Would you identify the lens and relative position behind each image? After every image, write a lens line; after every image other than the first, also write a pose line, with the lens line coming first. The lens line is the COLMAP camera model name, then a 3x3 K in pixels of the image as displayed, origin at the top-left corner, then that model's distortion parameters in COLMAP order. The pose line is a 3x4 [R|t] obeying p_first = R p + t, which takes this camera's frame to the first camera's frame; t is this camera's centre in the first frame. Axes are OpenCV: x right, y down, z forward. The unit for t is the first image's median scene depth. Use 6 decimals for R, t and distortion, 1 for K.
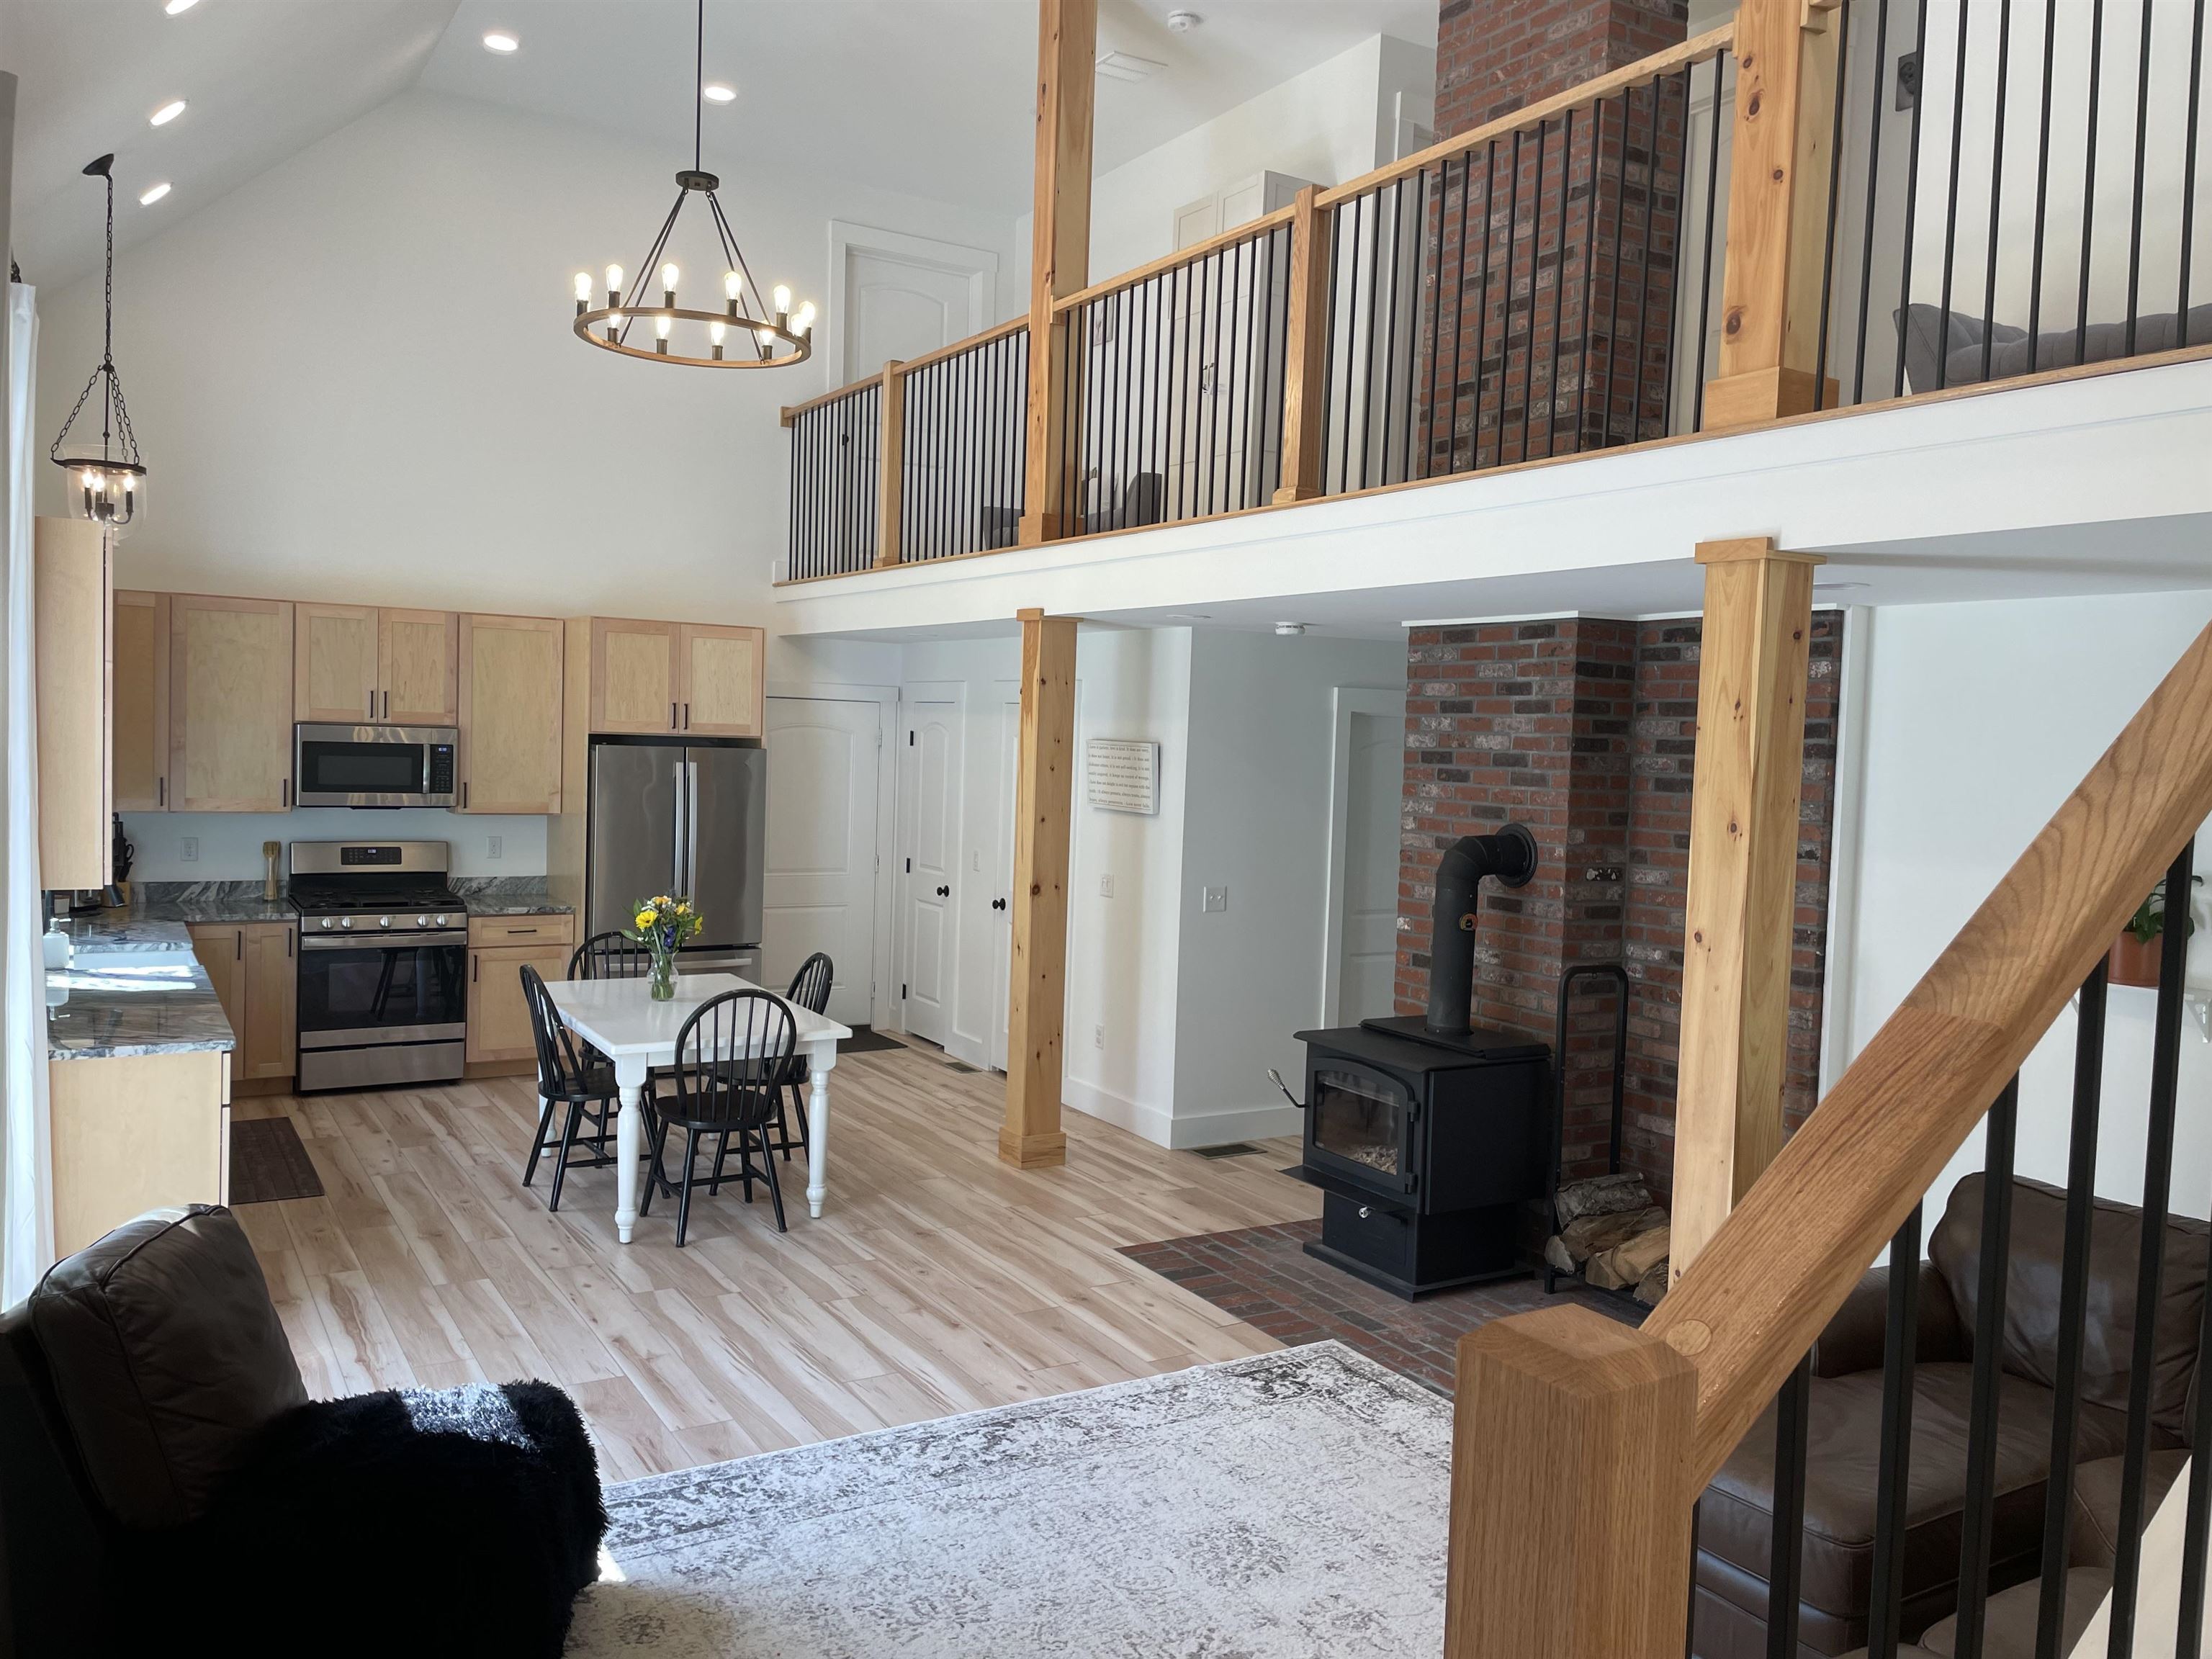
lens RADIAL K [[1664.7, 0, 1108.2], [0, 1664.7, 806.0], [0, 0, 1]] dist [0.079540, -0.102162]
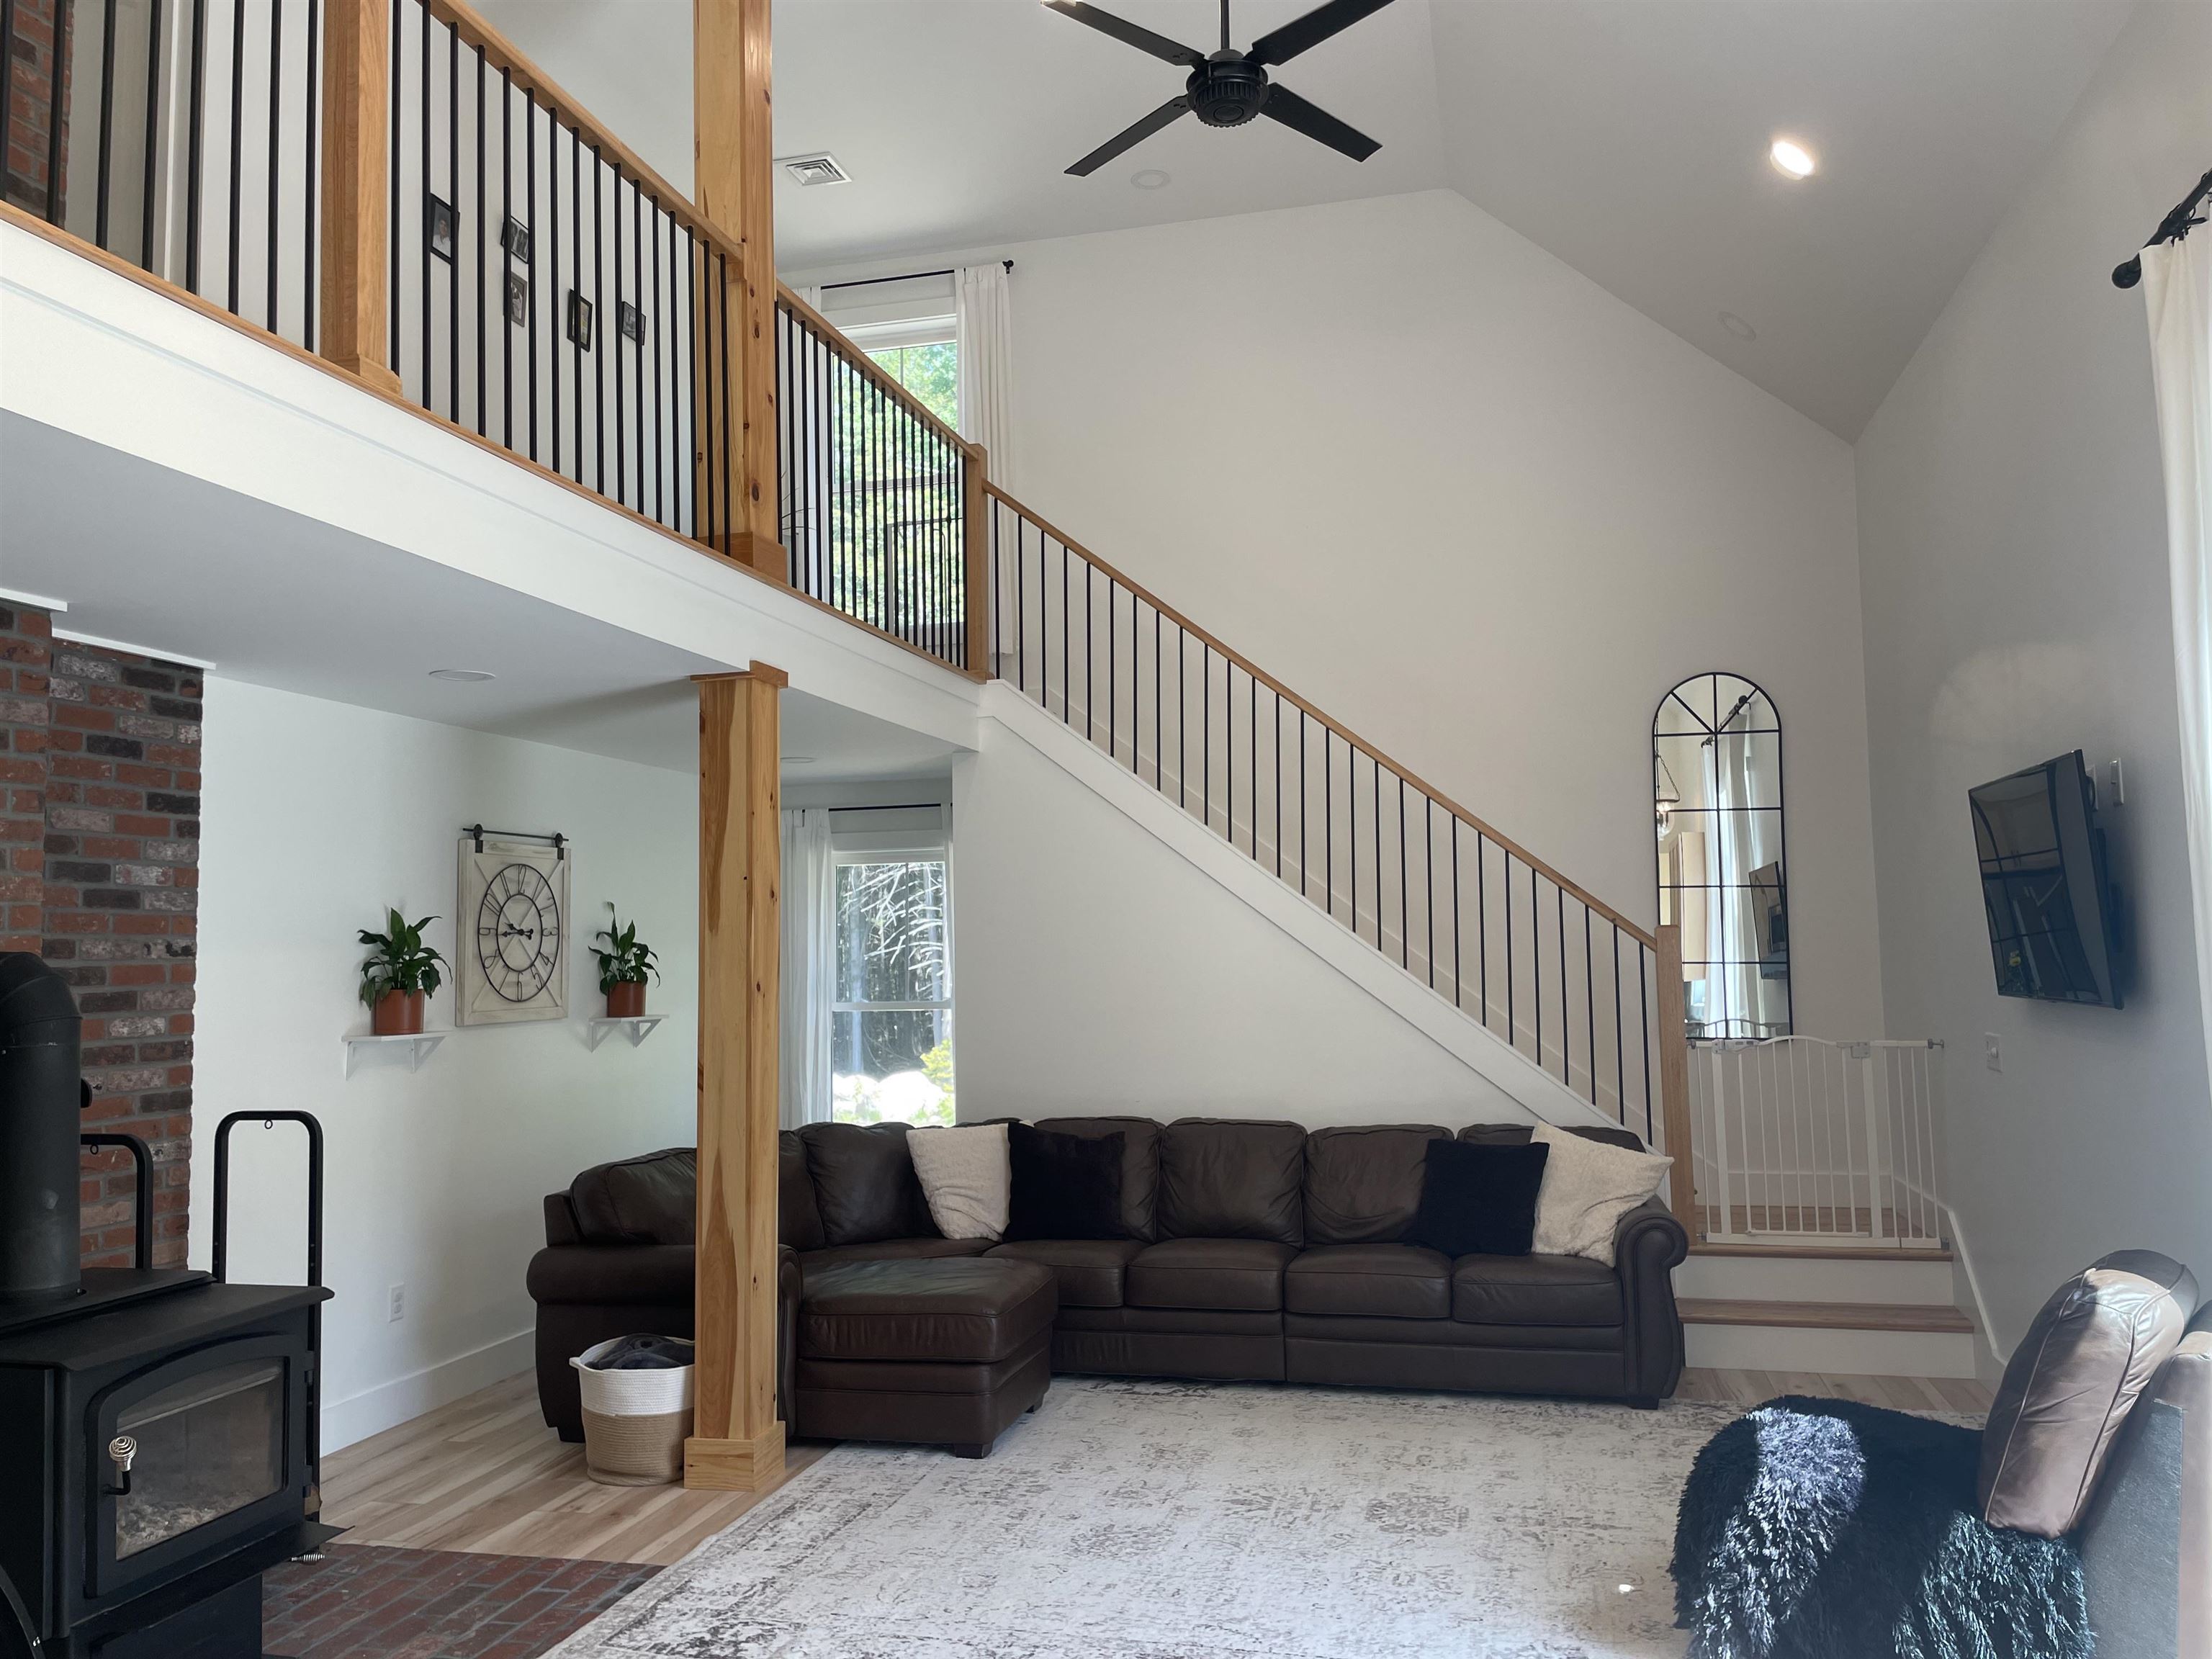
lens RADIAL K [[1664.7, 0, 1108.3], [0, 1664.7, 818.7], [0, 0, 1]] dist [0.079540, -0.102162]
pose [[-0.703324, 0.037379, 0.709886, -0.414470], [0.027495, 0.999300, -0.025377, -0.002934], [-0.710337, 0.001670, -0.703860, 1.018285]]
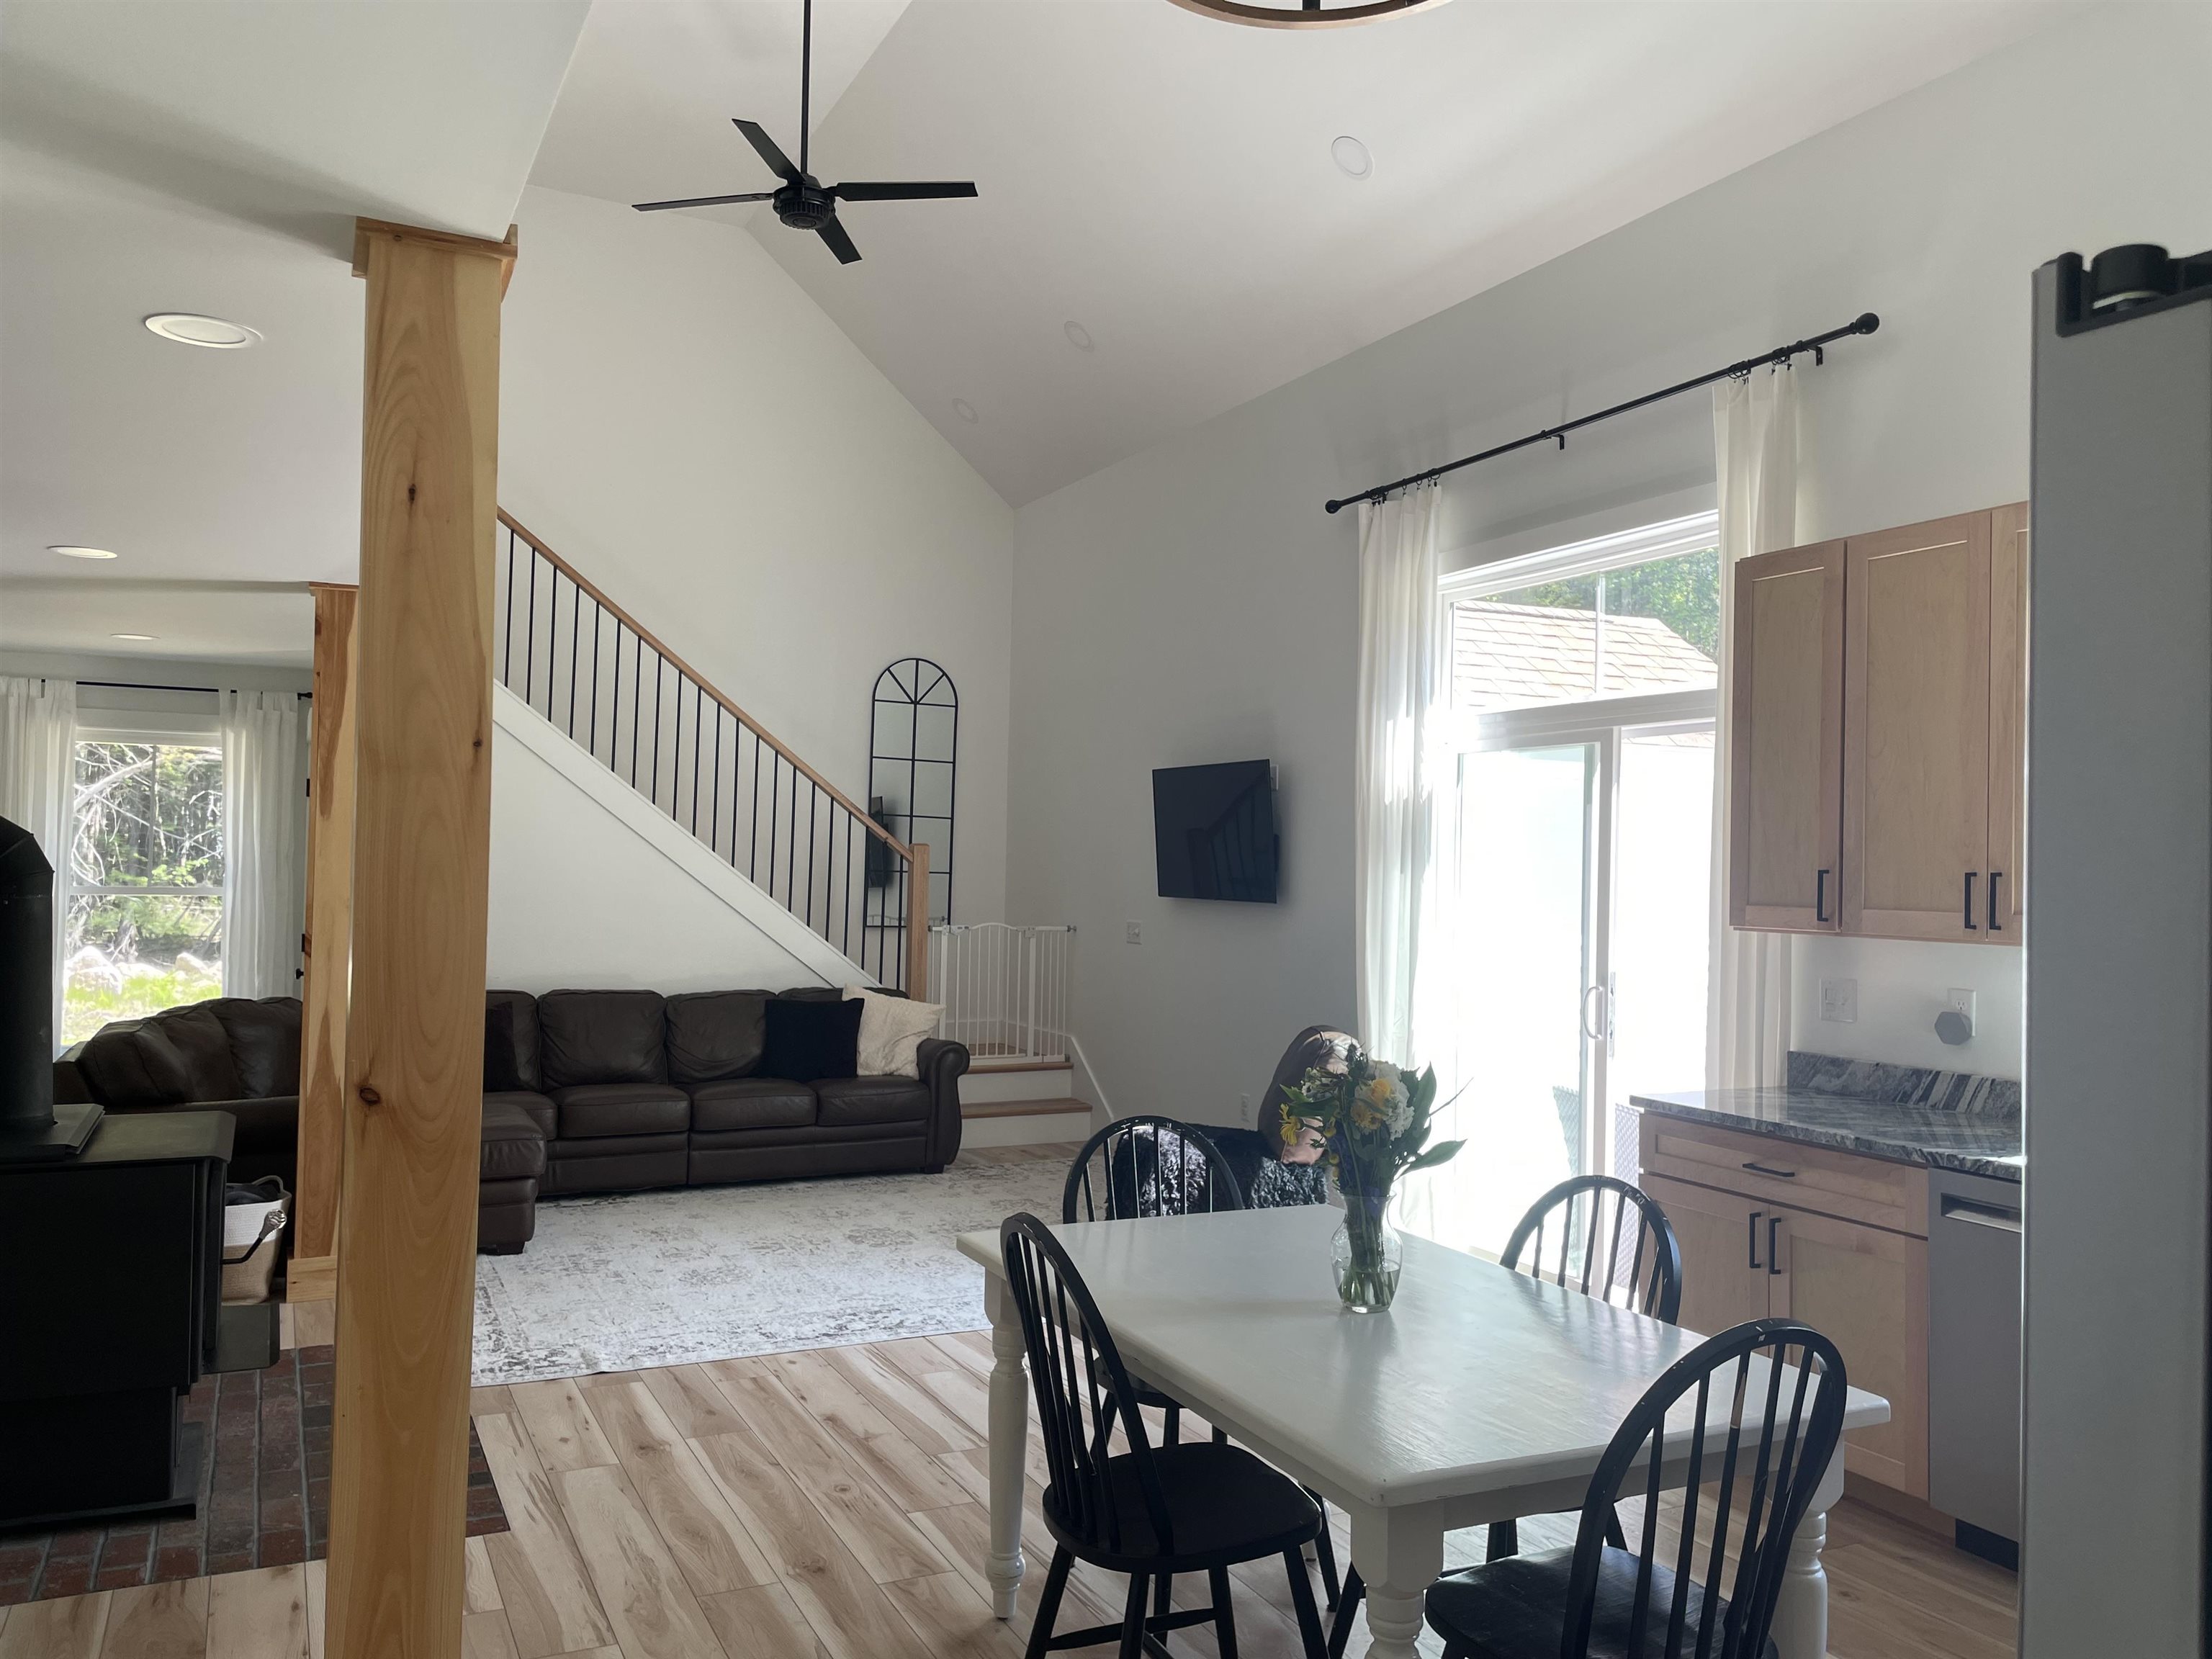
lens RADIAL K [[1664.7, 0, 1116.9], [0, 1664.7, 832.2], [0, 0, 1]] dist [0.079540, -0.102162]
pose [[-0.995338, -0.052689, 0.080782, -0.223196], [-0.050630, 0.998344, 0.027325, -0.011216], [-0.082088, 0.023108, -0.996357, 1.414612]]
